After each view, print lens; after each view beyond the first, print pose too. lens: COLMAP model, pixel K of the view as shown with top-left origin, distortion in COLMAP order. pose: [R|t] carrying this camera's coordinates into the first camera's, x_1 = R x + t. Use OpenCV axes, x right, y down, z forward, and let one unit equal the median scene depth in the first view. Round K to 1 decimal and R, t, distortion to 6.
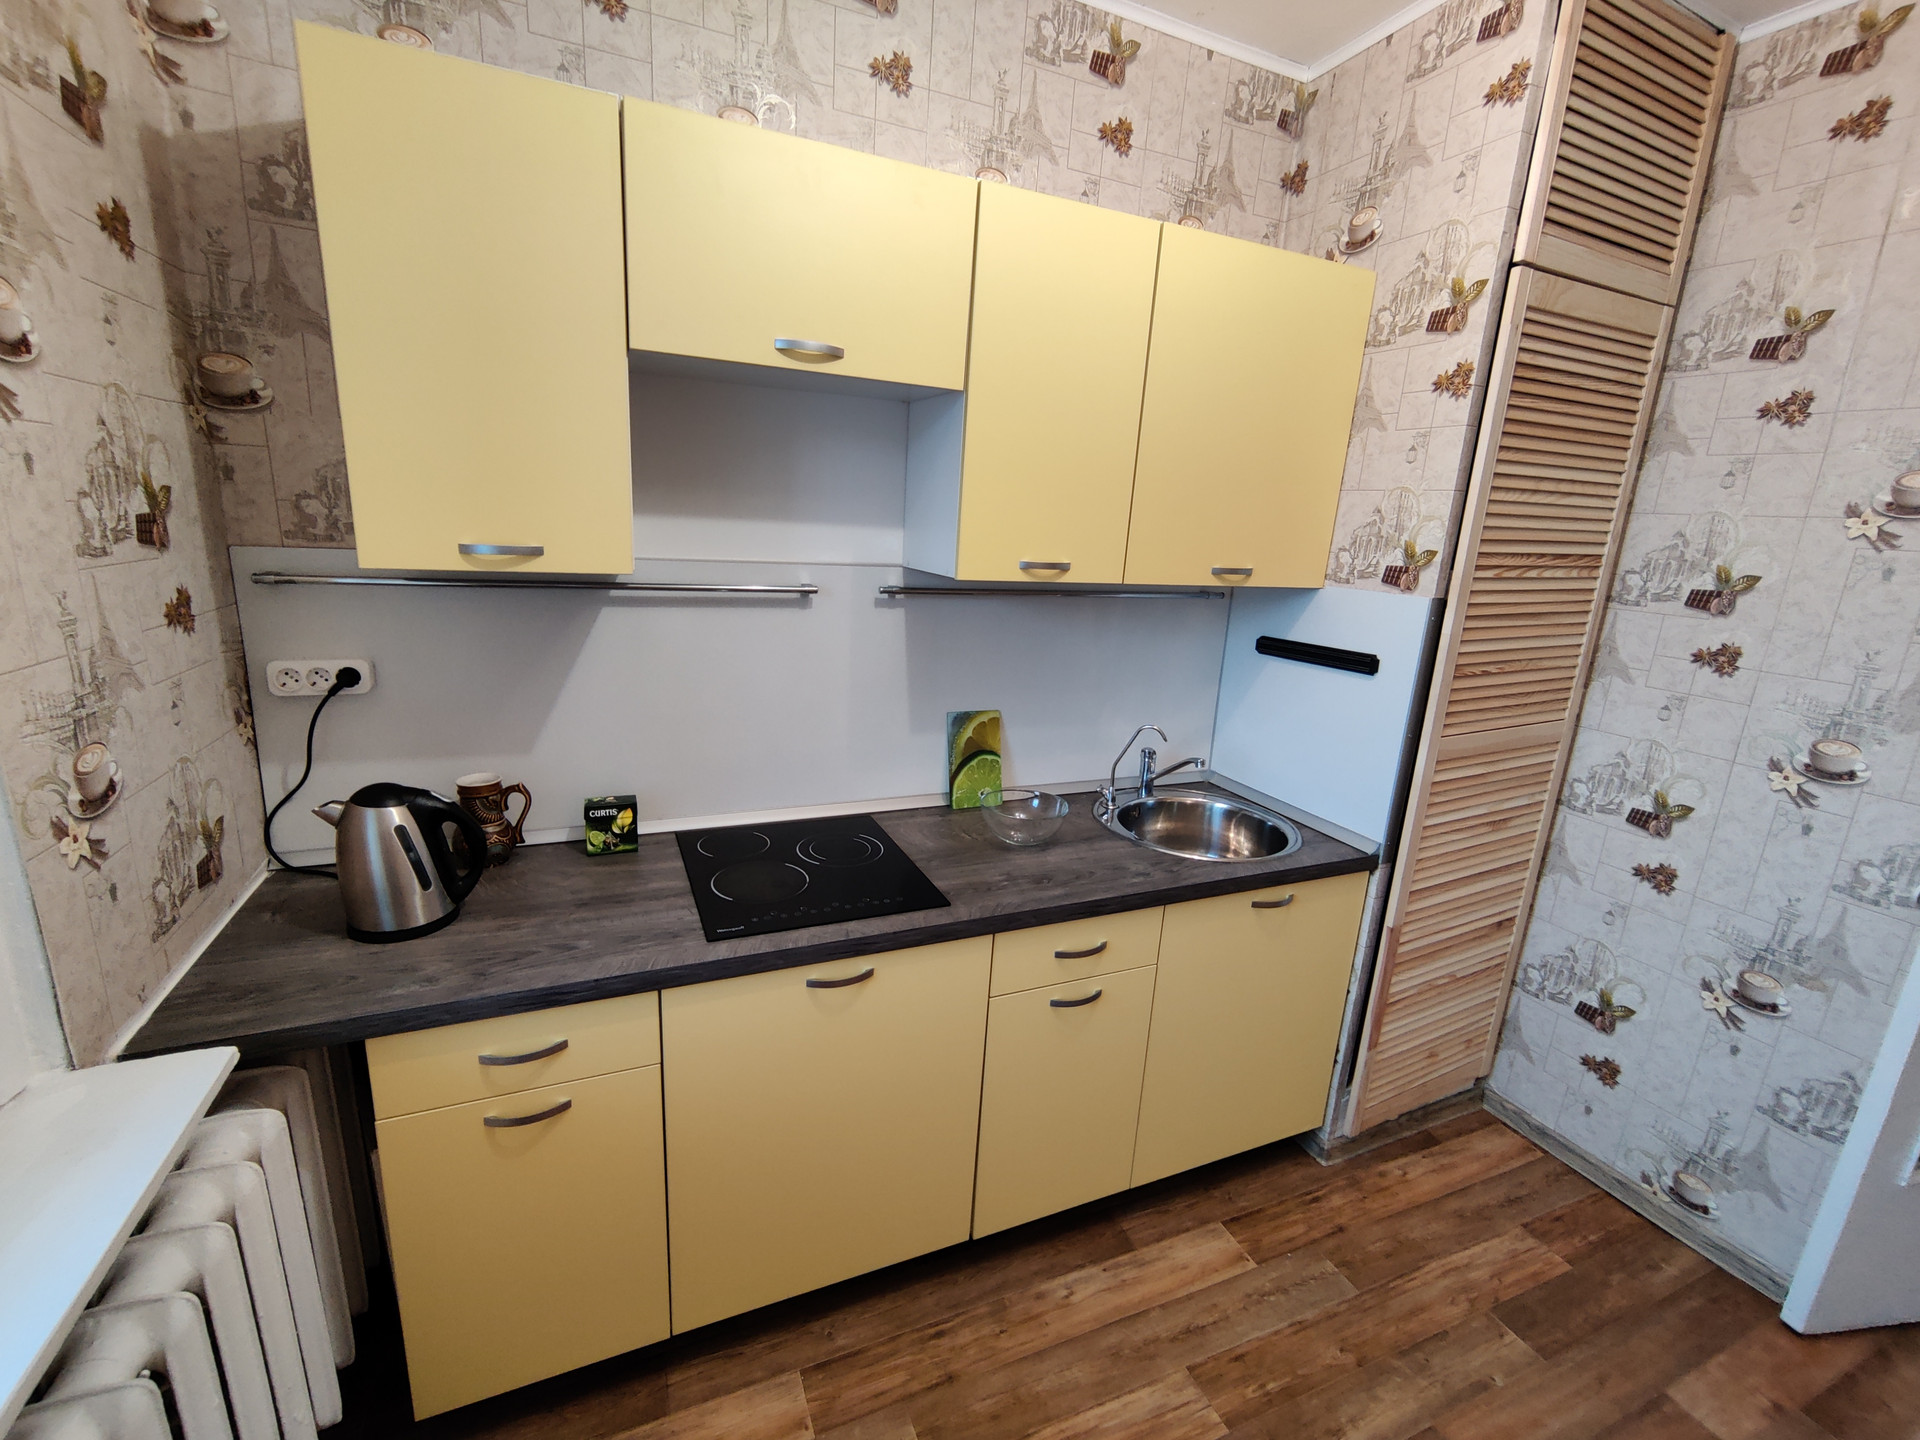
lens RADIAL K [[881.4, 0, 964.0], [0, 881.4, 708.9], [0, 0, 1]] dist [-0.014083, 0.000260]
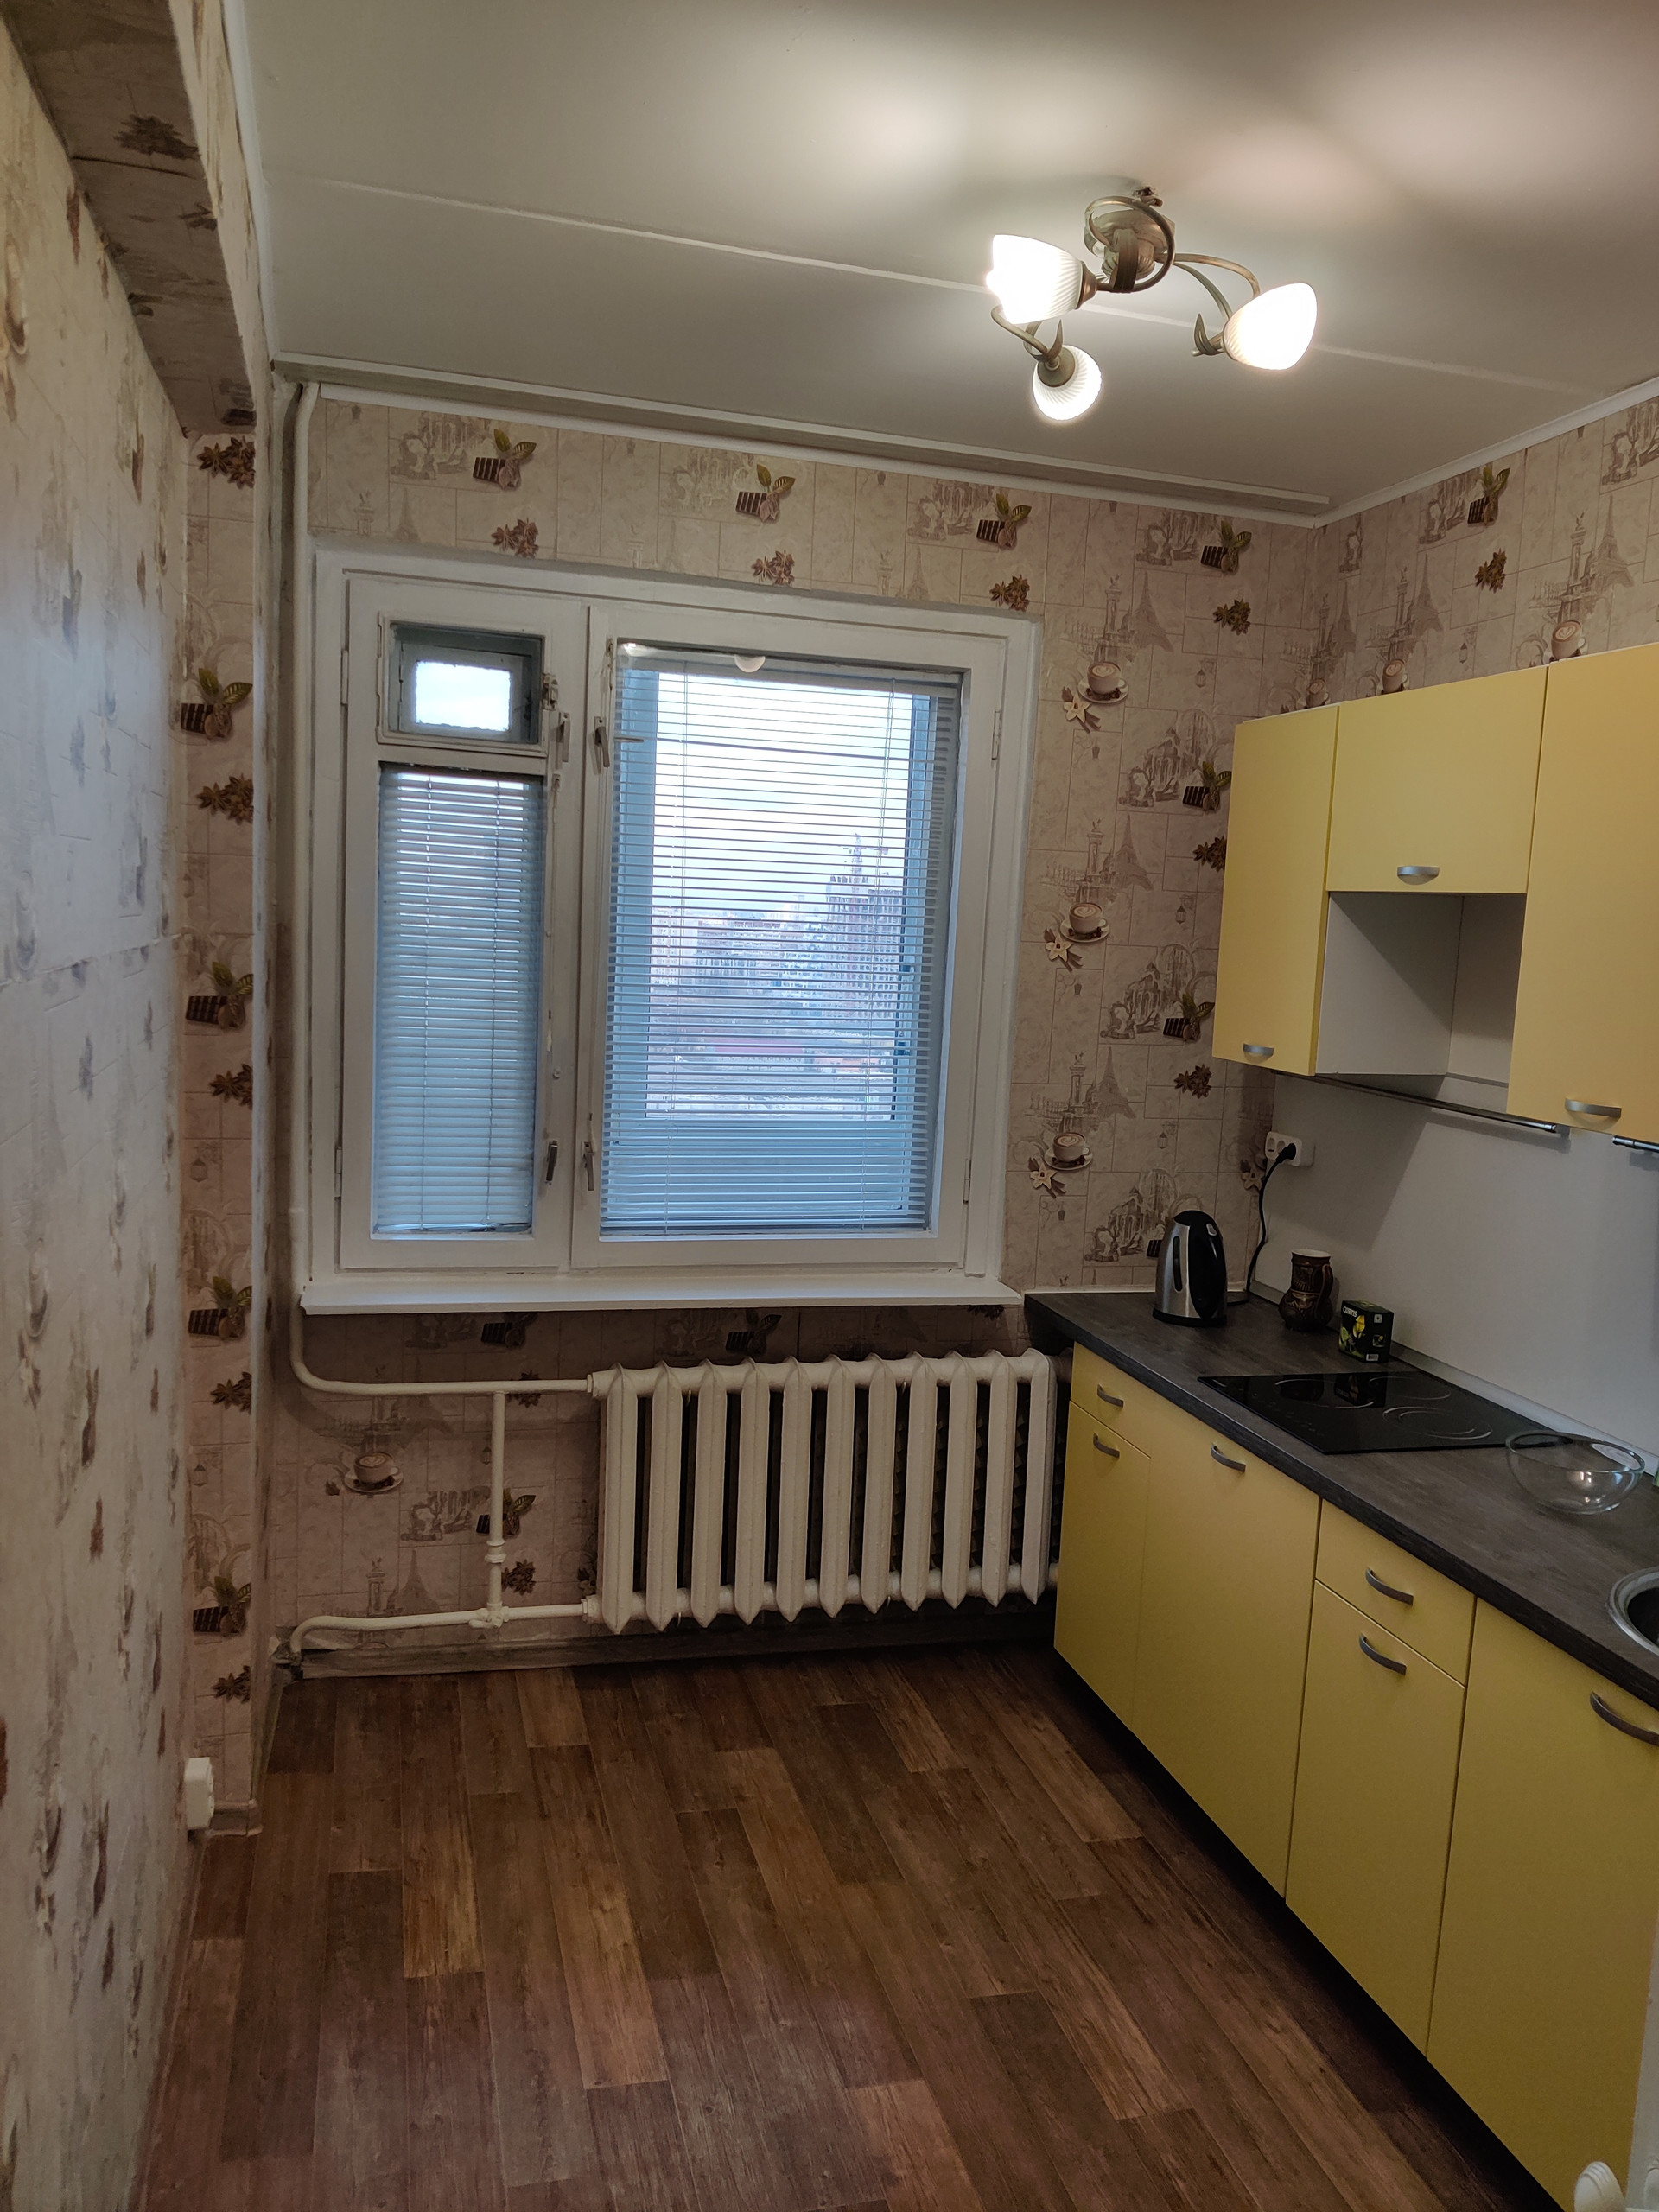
lens RADIAL K [[1688.0, 0, 829.5], [0, 1688.0, 1106.0], [0, 0, 1]] dist [0.036280, -0.052188]
pose [[-0.159889, 0.043342, -0.986183, 1.695900], [-0.287380, 0.953719, 0.088508, -0.116959], [0.944377, 0.297560, -0.140034, 0.646771]]
